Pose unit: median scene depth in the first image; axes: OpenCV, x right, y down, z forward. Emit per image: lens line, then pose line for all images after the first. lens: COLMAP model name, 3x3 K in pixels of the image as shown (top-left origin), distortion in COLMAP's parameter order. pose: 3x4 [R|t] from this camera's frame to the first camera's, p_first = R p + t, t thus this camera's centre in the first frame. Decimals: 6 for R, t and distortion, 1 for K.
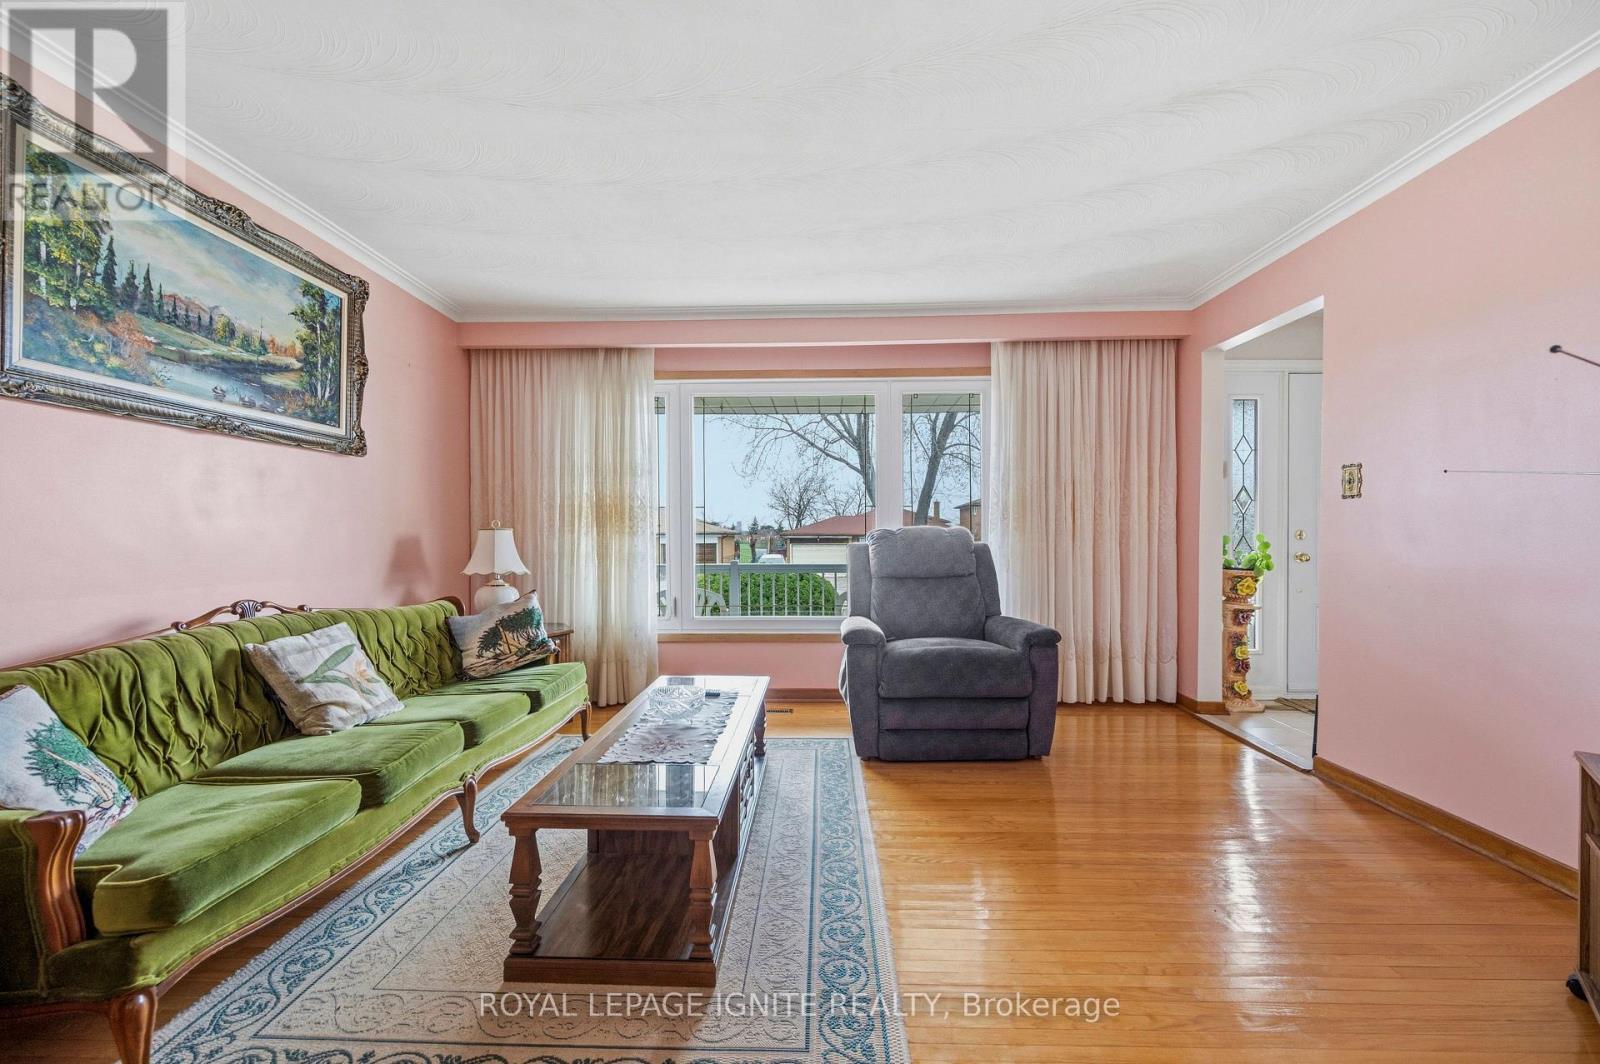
lens RADIAL K [[638.8, 0, 791.3], [0, 638.8, 542.4], [0, 0, 1]] dist [0.002152, -0.000226]
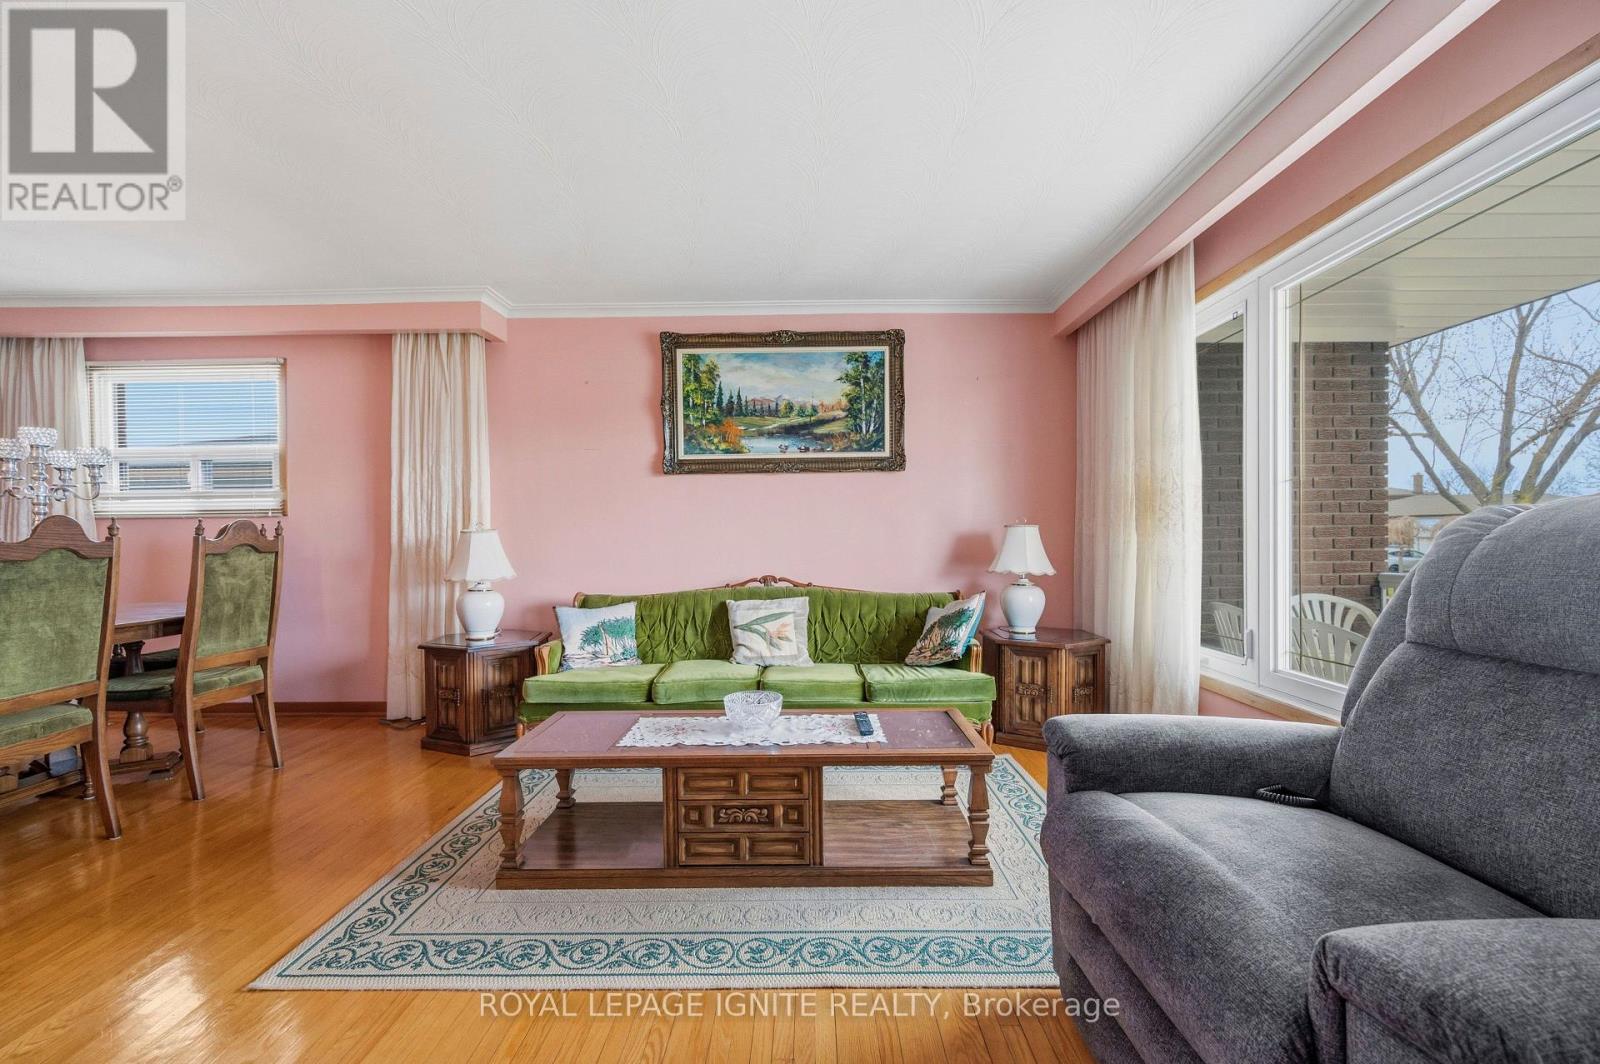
lens RADIAL K [[638.8, 0, 799.0], [0, 638.8, 545.9], [0, 0, 1]] dist [0.002152, -0.000226]
pose [[0.033323, 0.015087, -0.999331, 0.586480], [-0.001763, 0.999885, 0.015037, -0.006730], [0.999443, 0.001261, 0.033346, 0.780395]]
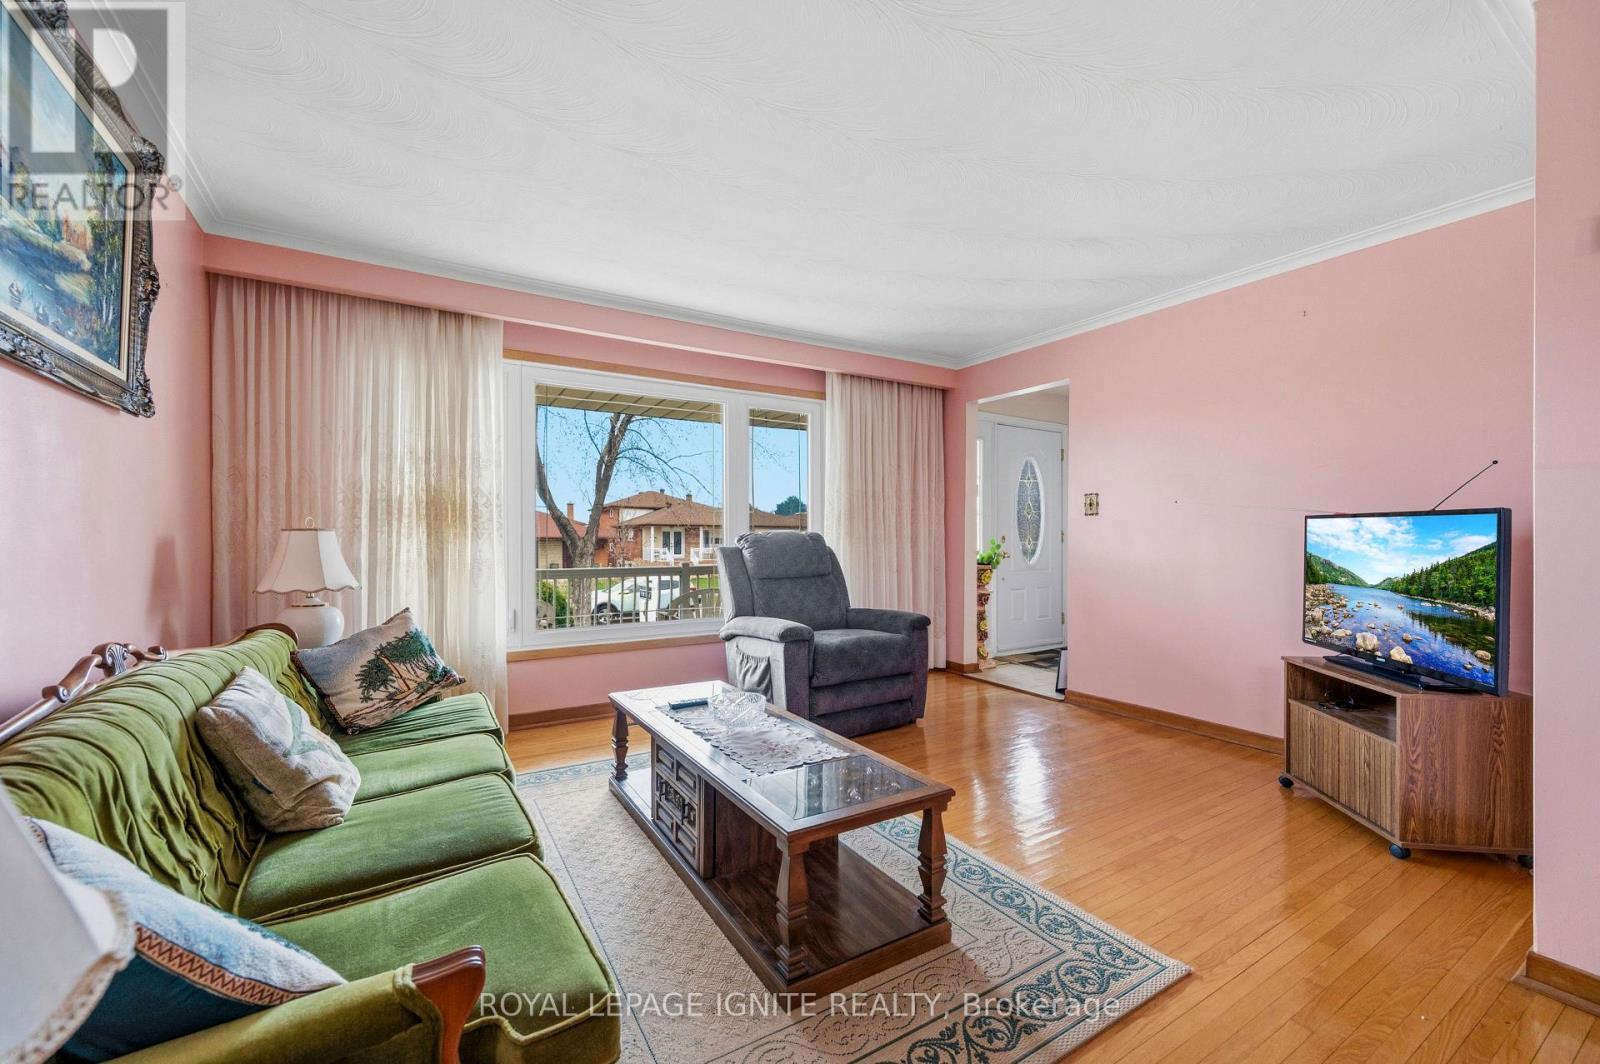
lens RADIAL K [[638.8, 0, 788.4], [0, 638.8, 535.9], [0, 0, 1]] dist [0.002152, -0.000226]
pose [[0.841125, 0.004815, 0.540819, -0.485973], [0.002913, 0.999906, -0.013433, -0.002081], [-0.540832, 0.012875, 0.841032, 0.098379]]
